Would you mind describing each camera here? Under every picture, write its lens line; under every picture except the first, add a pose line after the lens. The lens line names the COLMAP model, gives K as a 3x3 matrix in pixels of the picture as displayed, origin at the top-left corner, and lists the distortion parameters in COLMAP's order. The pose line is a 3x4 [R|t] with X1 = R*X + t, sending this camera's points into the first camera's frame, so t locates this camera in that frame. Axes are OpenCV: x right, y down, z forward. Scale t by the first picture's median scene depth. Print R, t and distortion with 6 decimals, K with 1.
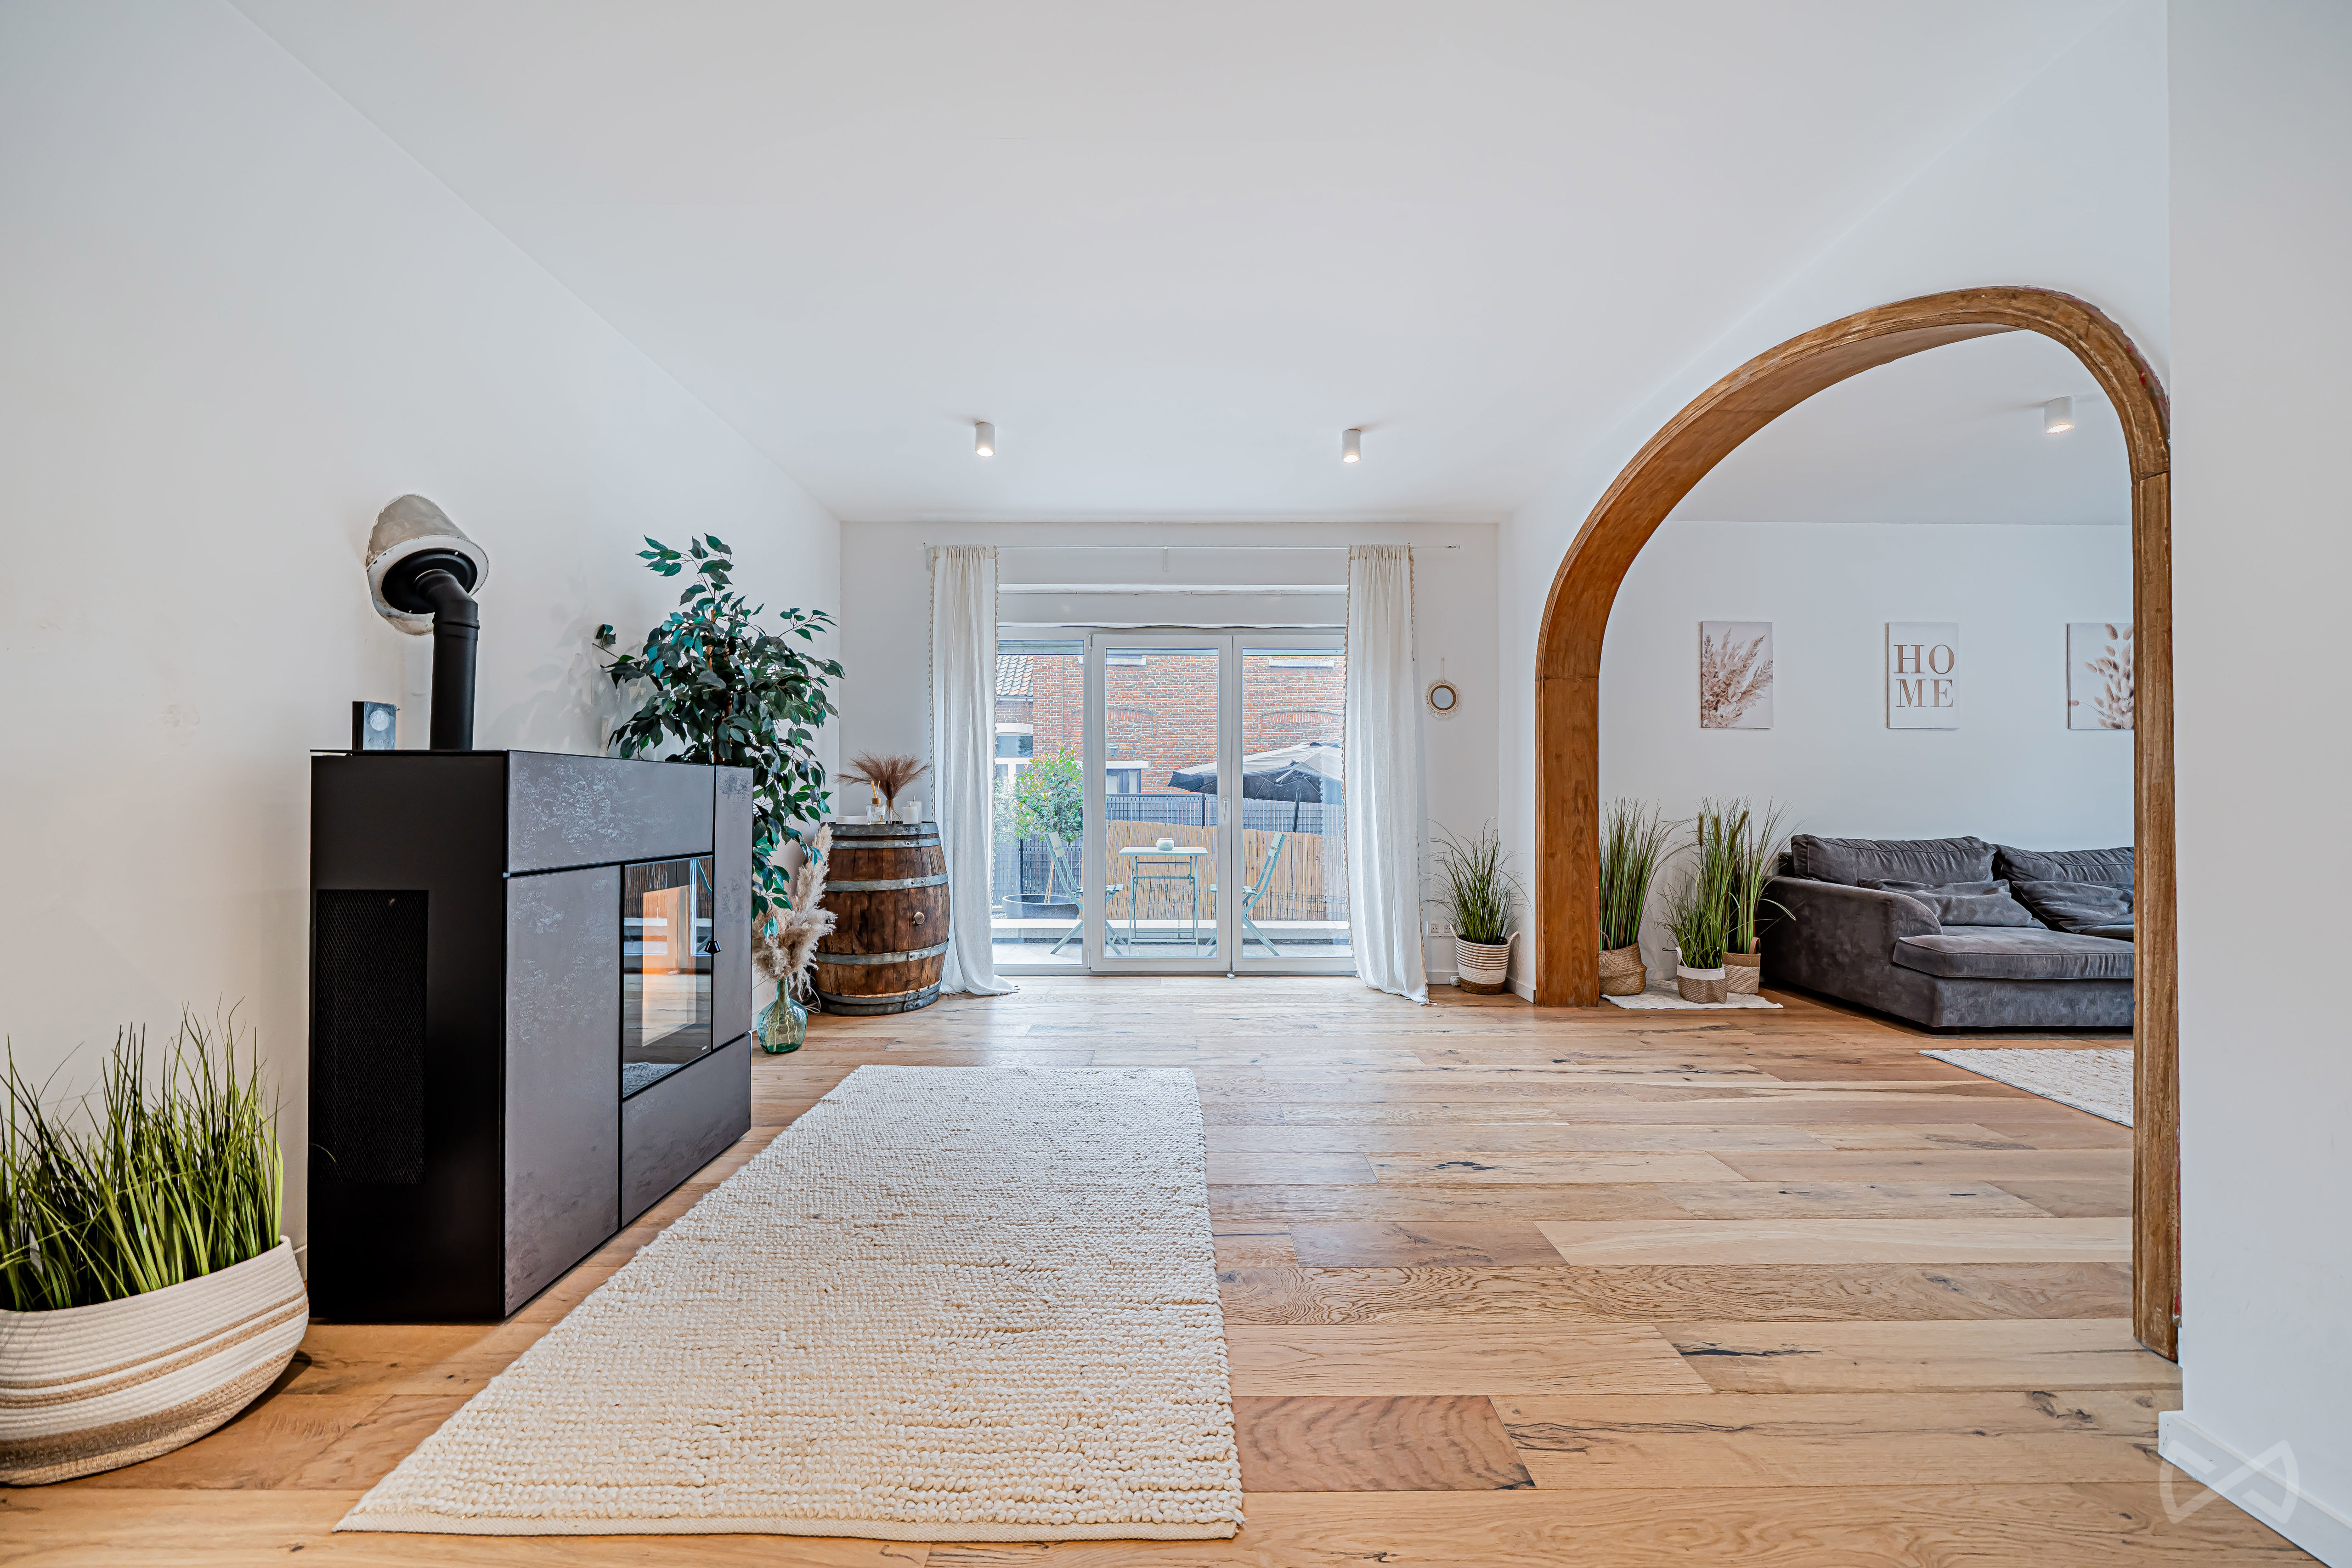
lens RADIAL K [[798.0, 0, 1175.9], [0, 798.0, 788.2], [0, 0, 1]] dist [-0.001068, -0.000088]
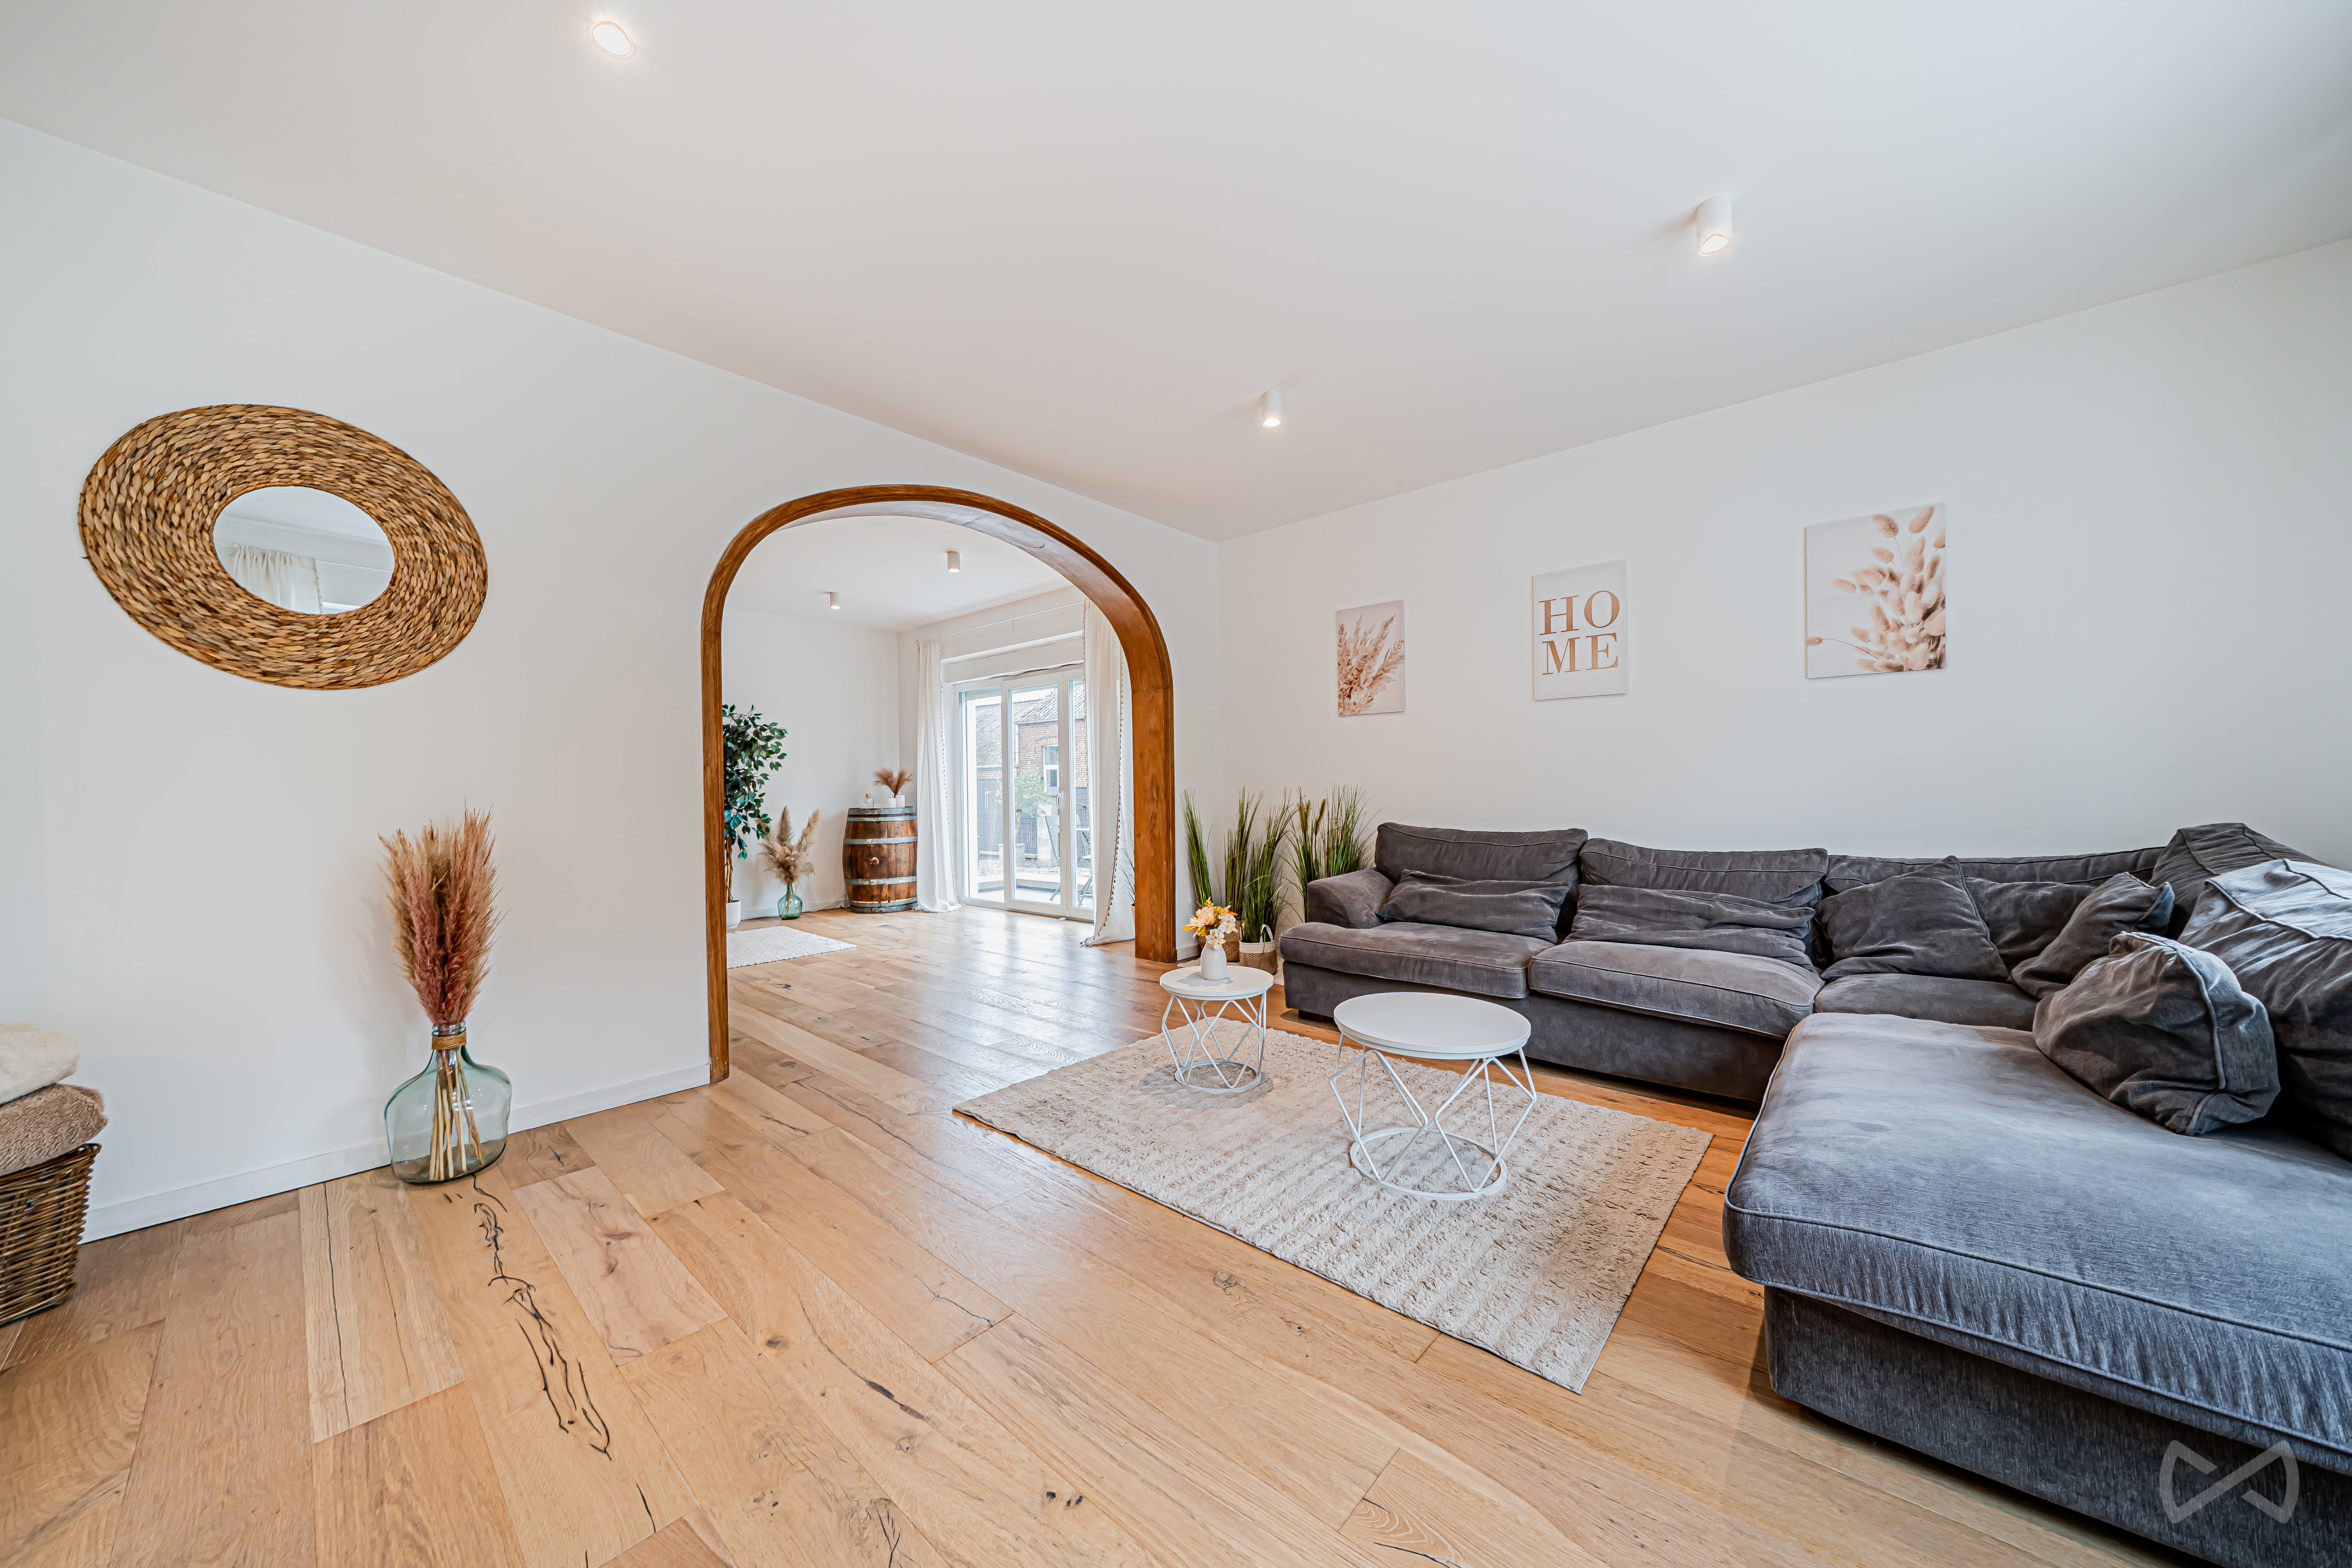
lens RADIAL K [[798.0, 0, 1164.2], [0, 798.0, 791.4], [0, 0, 1]] dist [-0.001068, -0.000088]
pose [[0.742032, -0.010654, -0.670280, 1.172379], [0.024869, 0.999623, 0.011642, 0.002042], [0.669903, -0.025308, 0.742017, 0.099205]]
